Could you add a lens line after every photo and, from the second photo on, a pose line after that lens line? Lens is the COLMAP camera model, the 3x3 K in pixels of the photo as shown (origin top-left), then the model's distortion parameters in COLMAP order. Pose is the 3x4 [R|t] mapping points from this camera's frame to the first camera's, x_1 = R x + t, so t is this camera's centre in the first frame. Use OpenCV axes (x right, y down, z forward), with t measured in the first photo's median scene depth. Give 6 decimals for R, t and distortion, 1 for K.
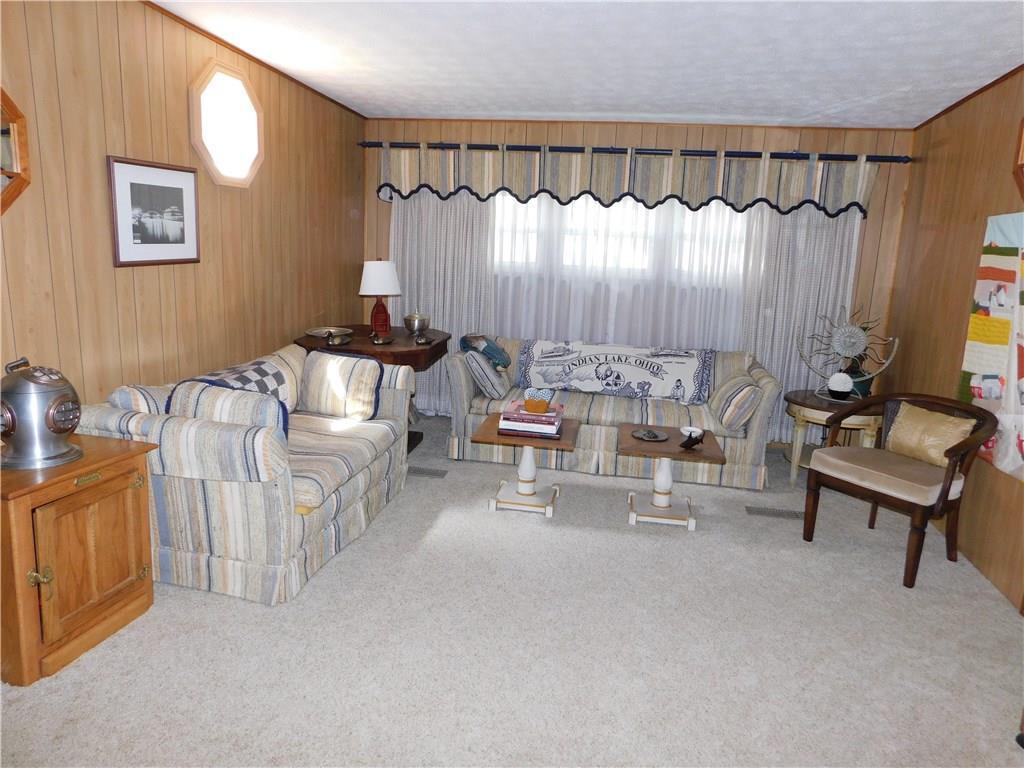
lens RADIAL K [[679.0, 0, 515.0], [0, 679.0, 382.2], [0, 0, 1]] dist [-0.069576, 0.058067]
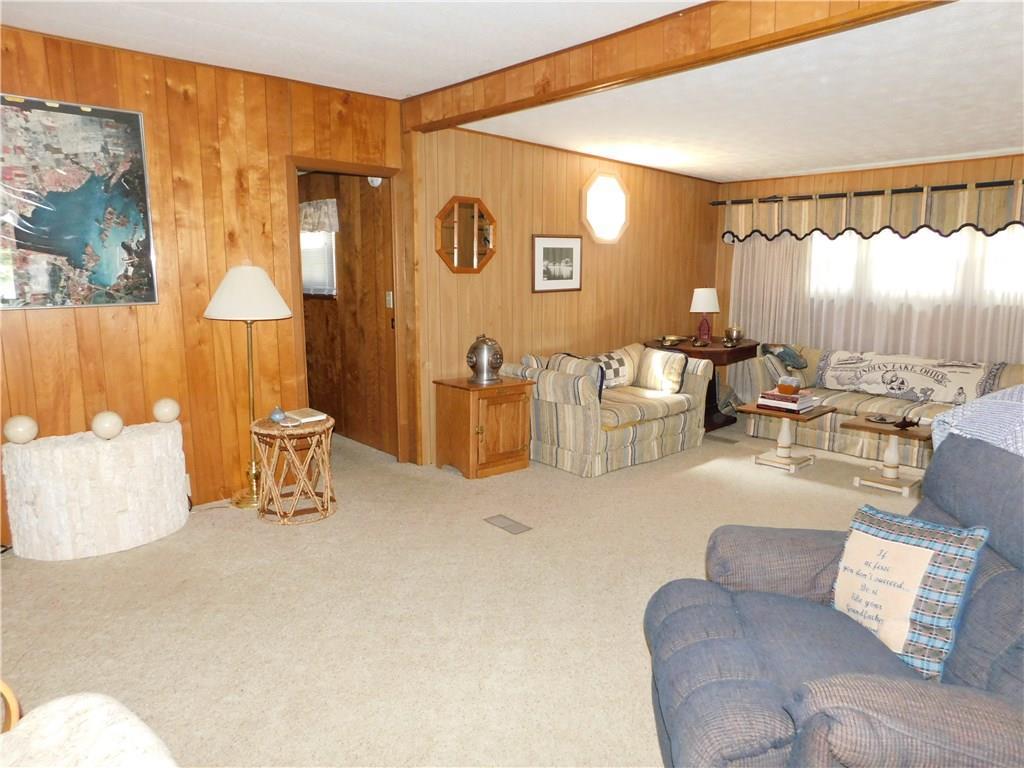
lens RADIAL K [[679.0, 0, 515.0], [0, 679.0, 382.2], [0, 0, 1]] dist [-0.069576, 0.058067]
pose [[0.795796, 0.054064, -0.603147, 0.333003], [-0.085119, 0.996105, -0.023019, 0.079205], [0.599553, 0.069657, 0.797298, -0.335208]]
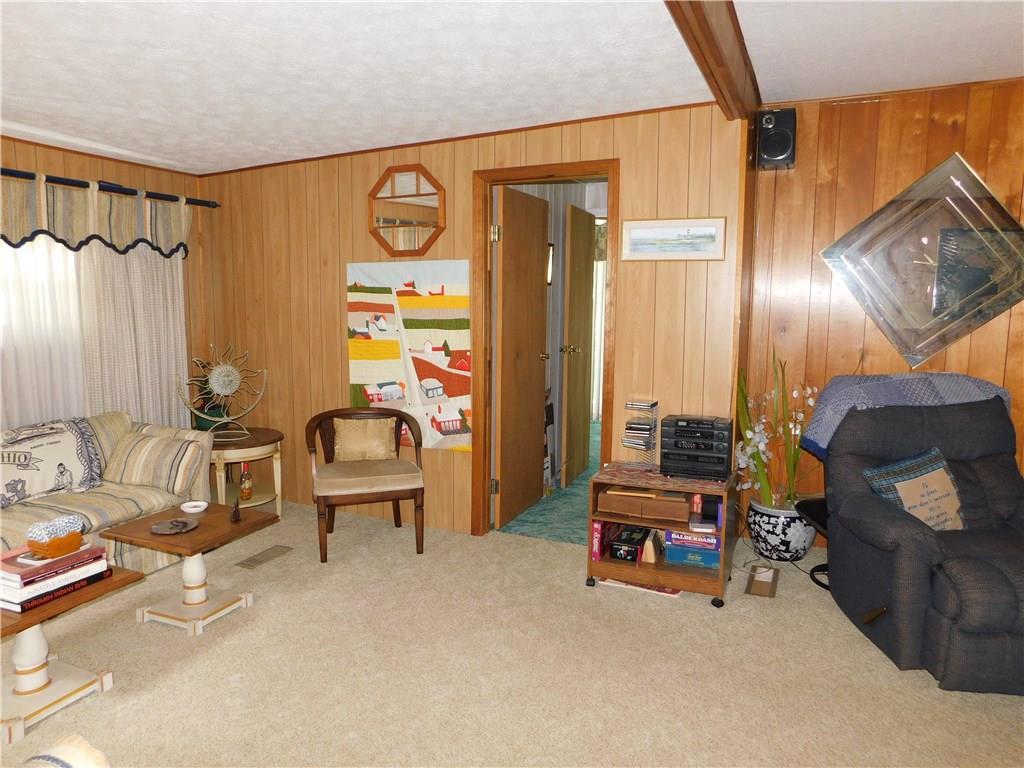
lens RADIAL K [[679.0, 0, 515.0], [0, 679.0, 382.2], [0, 0, 1]] dist [-0.069576, 0.058067]
pose [[0.219501, -0.165457, 0.961480, -0.382365], [0.191624, 0.973629, 0.123801, -0.094154], [-0.956608, 0.157068, 0.245418, 0.308023]]
